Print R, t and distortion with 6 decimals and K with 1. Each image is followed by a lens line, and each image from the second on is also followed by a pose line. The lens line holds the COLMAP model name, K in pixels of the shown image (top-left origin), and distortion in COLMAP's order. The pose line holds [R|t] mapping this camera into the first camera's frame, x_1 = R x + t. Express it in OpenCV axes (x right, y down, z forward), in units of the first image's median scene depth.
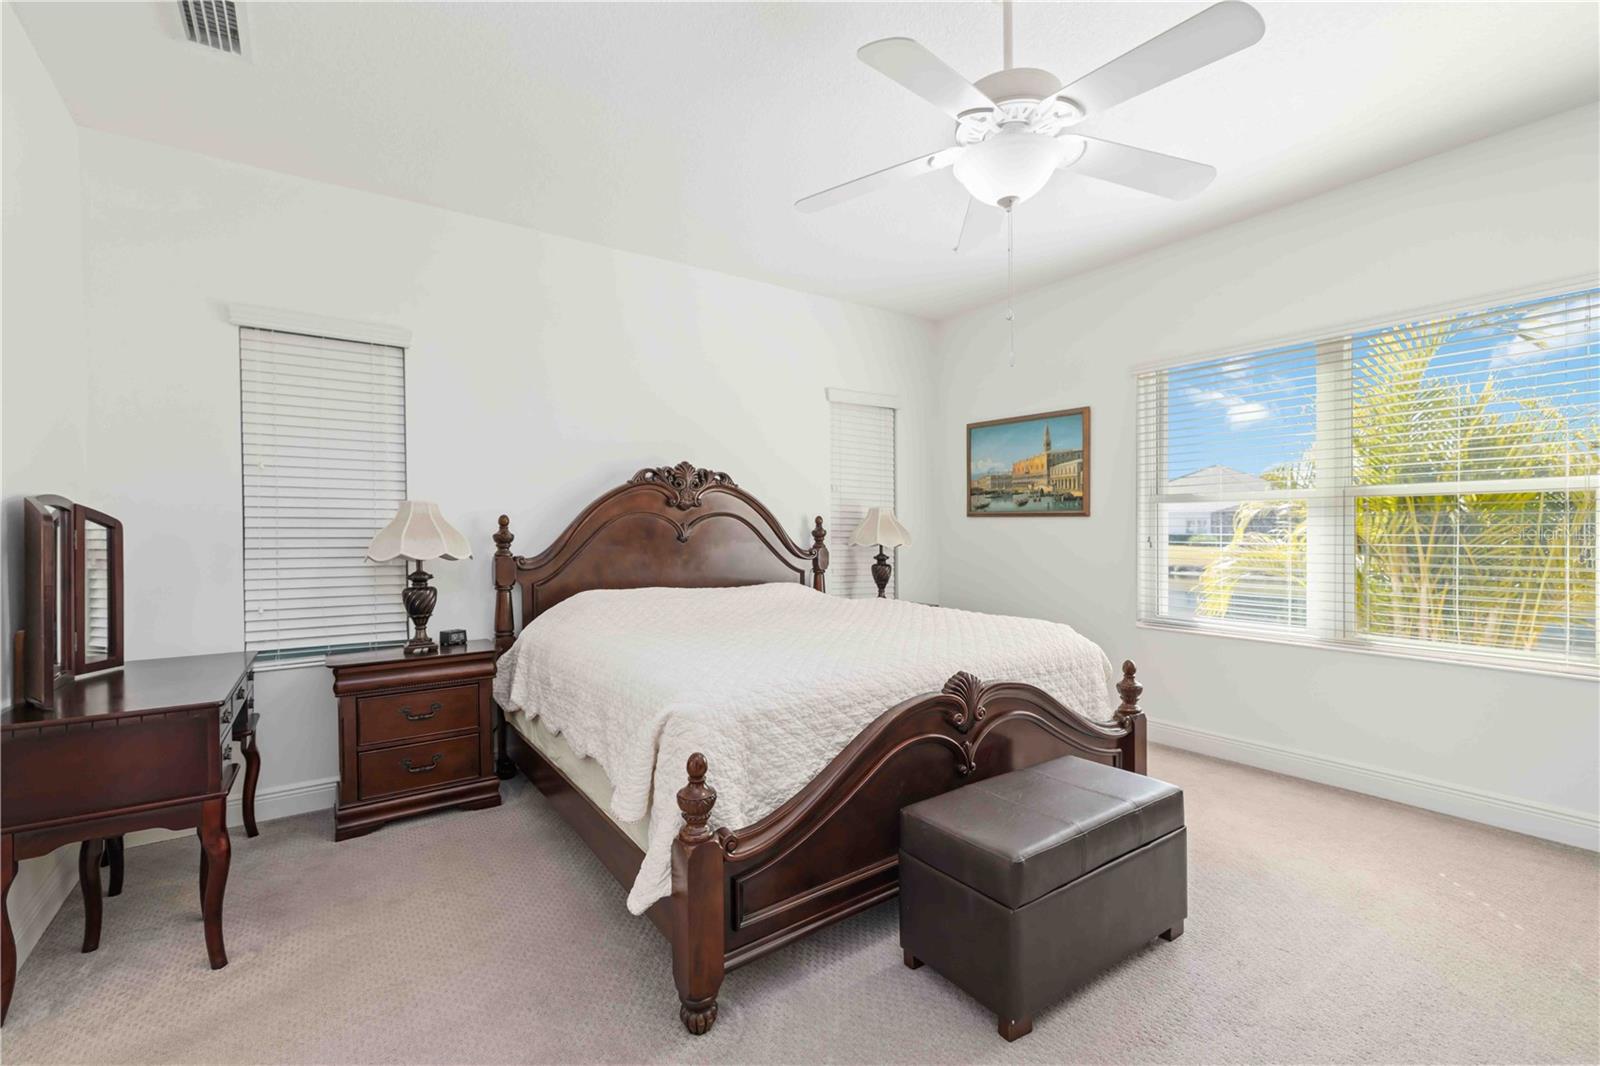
lens RADIAL K [[698.4, 0, 798.6], [0, 698.4, 532.1], [0, 0, 1]] dist [0.004278, 0.000487]
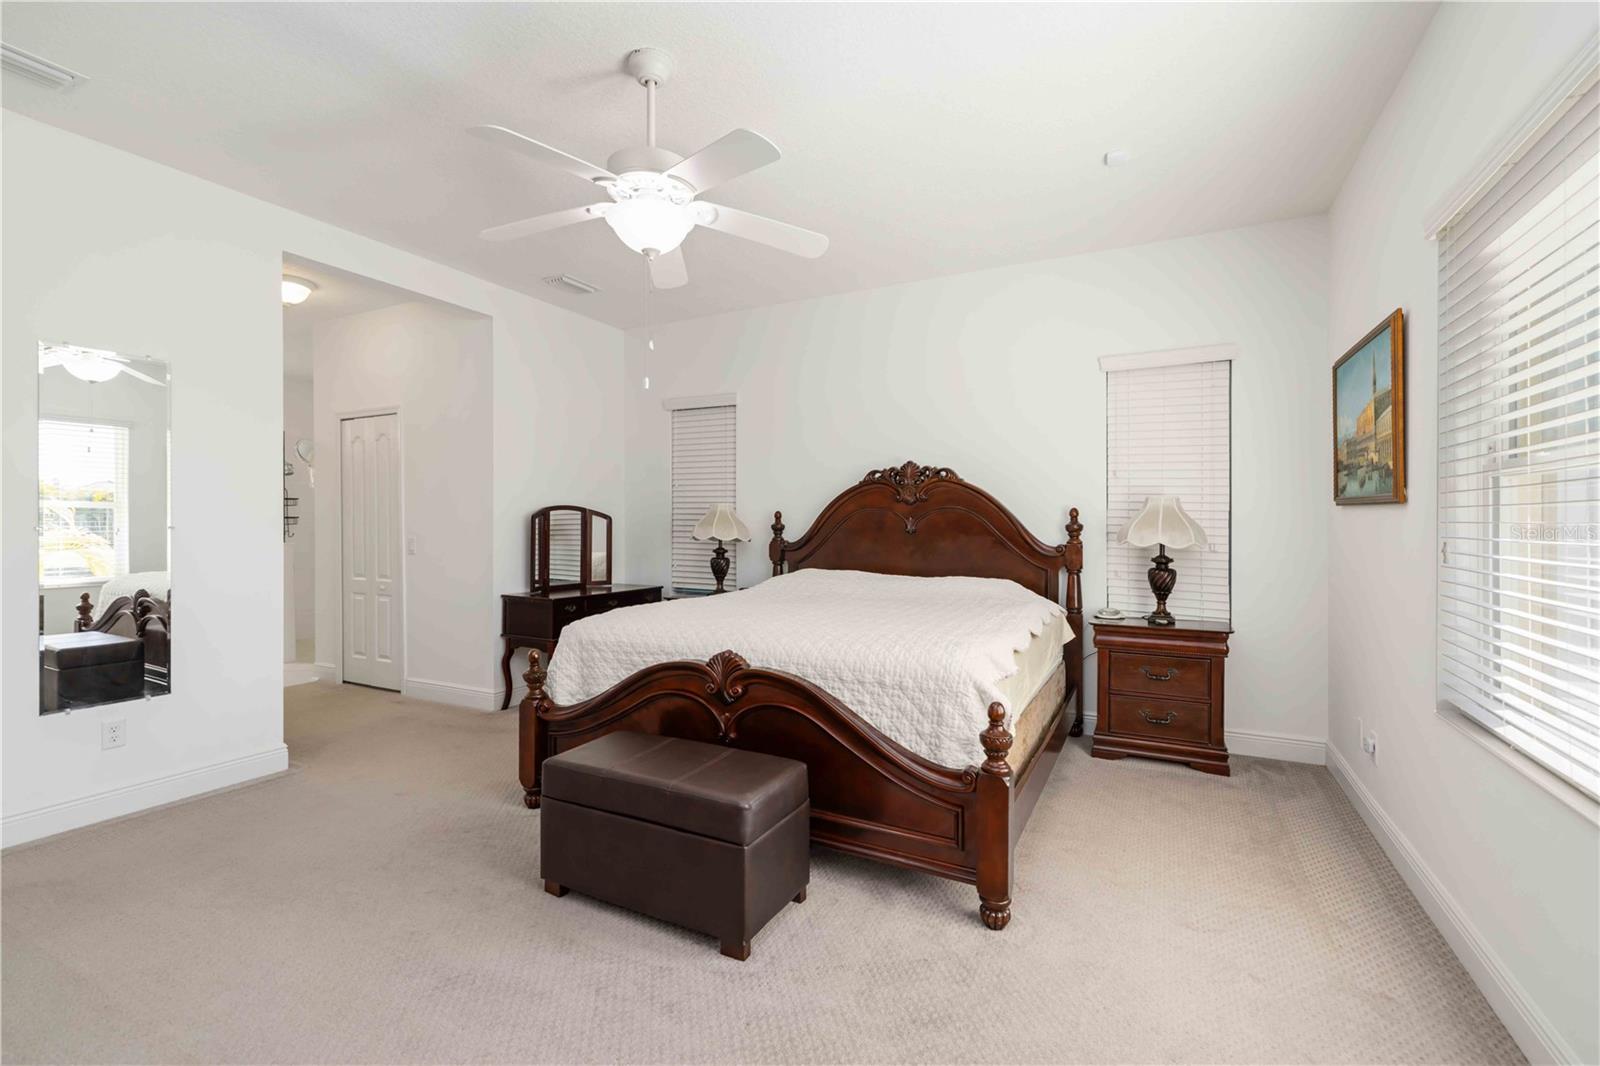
lens RADIAL K [[698.4, 0, 797.6], [0, 698.4, 522.0], [0, 0, 1]] dist [0.004278, 0.000487]
pose [[0.462405, 0.006437, -0.886646, 0.772712], [-0.008408, 0.999961, 0.002875, -0.006481], [0.886629, 0.006126, 0.462441, 0.348390]]
